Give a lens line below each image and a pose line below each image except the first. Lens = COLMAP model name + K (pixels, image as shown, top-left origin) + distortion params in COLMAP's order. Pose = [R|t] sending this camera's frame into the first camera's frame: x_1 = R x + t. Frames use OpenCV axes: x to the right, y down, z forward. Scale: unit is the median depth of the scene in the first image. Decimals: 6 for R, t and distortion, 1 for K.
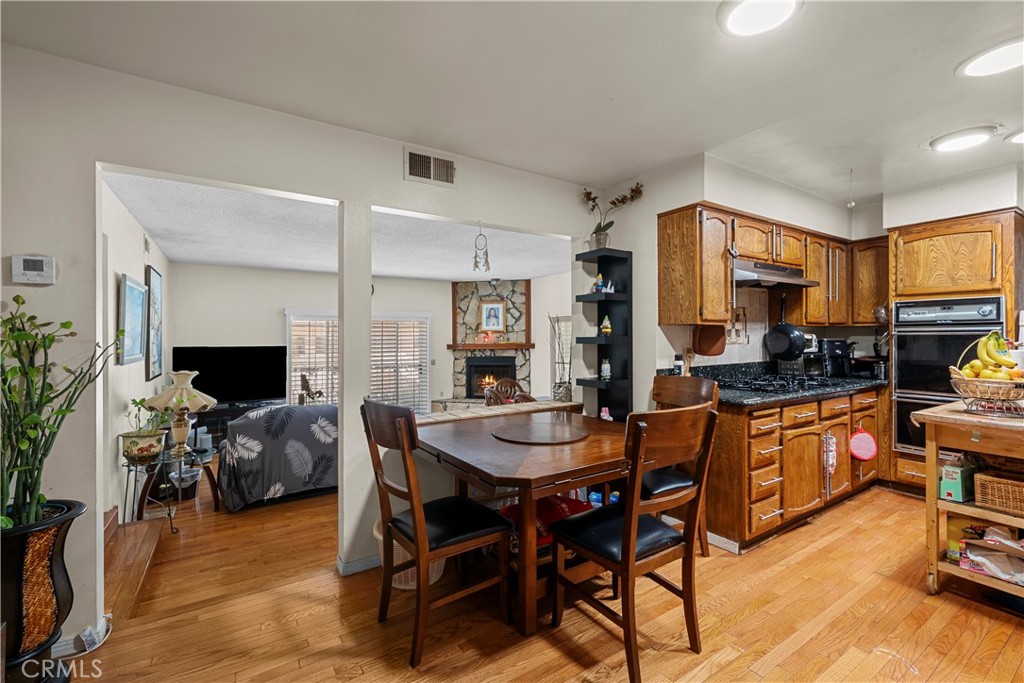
lens RADIAL K [[440.4, 0, 509.9], [0, 440.4, 334.2], [0, 0, 1]] dist [-0.004904, 0.001740]
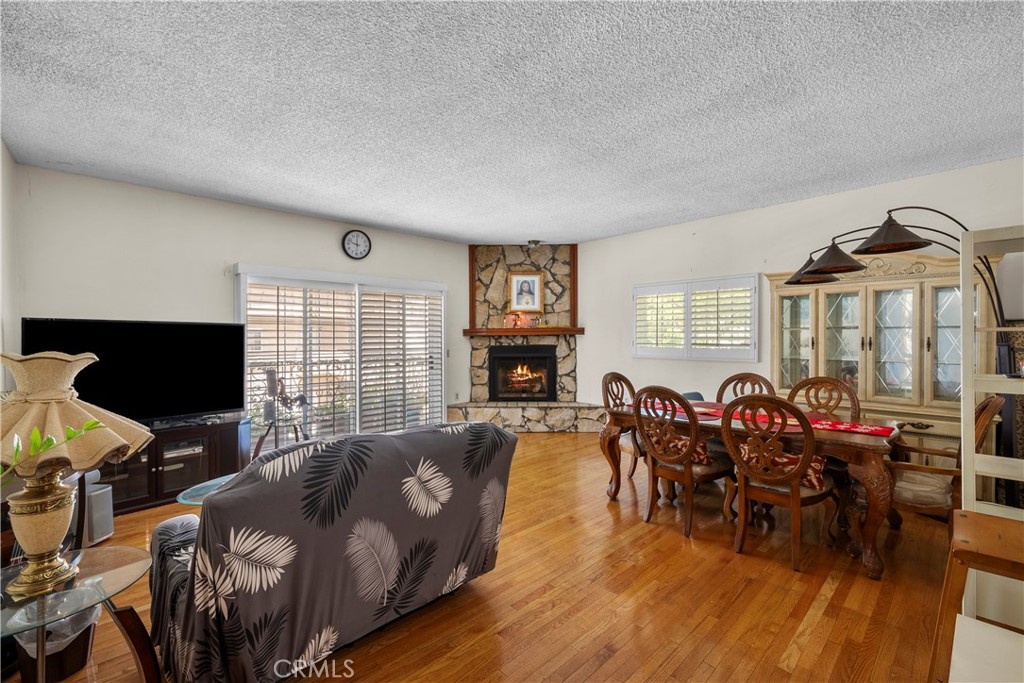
lens RADIAL K [[440.4, 0, 510.4], [0, 440.4, 340.4], [0, 0, 1]] dist [-0.004904, 0.001740]
pose [[0.984371, 0.001142, 0.176104, -0.565016], [-0.004023, 0.999864, 0.016009, 0.086989], [-0.176062, -0.016467, 0.984241, 0.754714]]
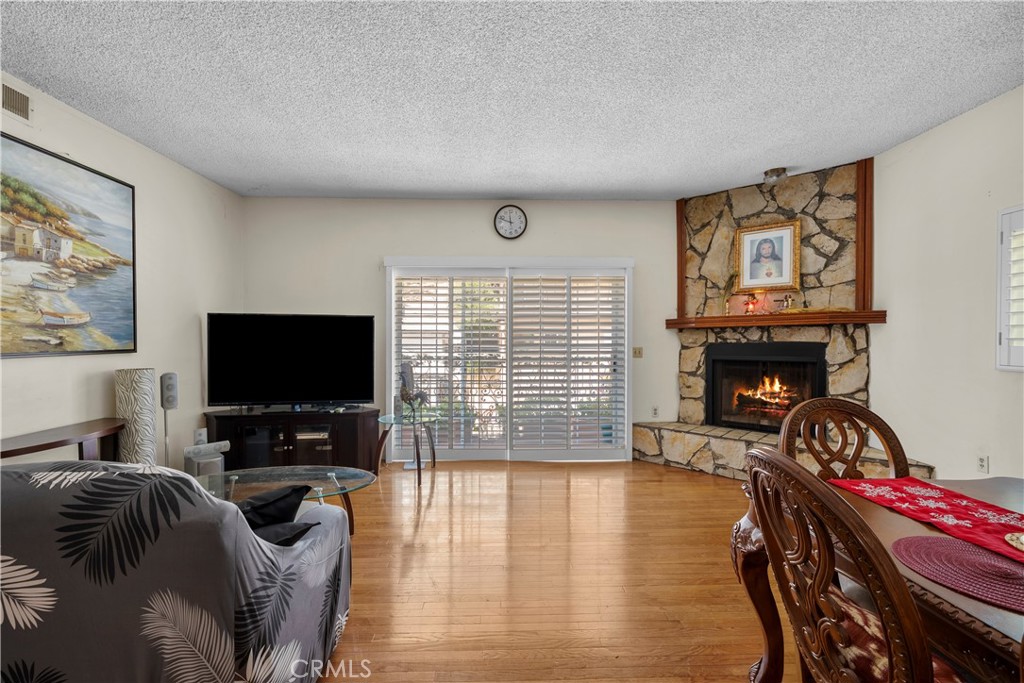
lens RADIAL K [[440.4, 0, 509.4], [0, 440.4, 342.4], [0, 0, 1]] dist [-0.004904, 0.001740]
pose [[0.847611, 0.008600, -0.530549, -0.063136], [0.000927, 0.999843, 0.017688, 0.120050], [0.530618, -0.015485, 0.847470, 1.307913]]
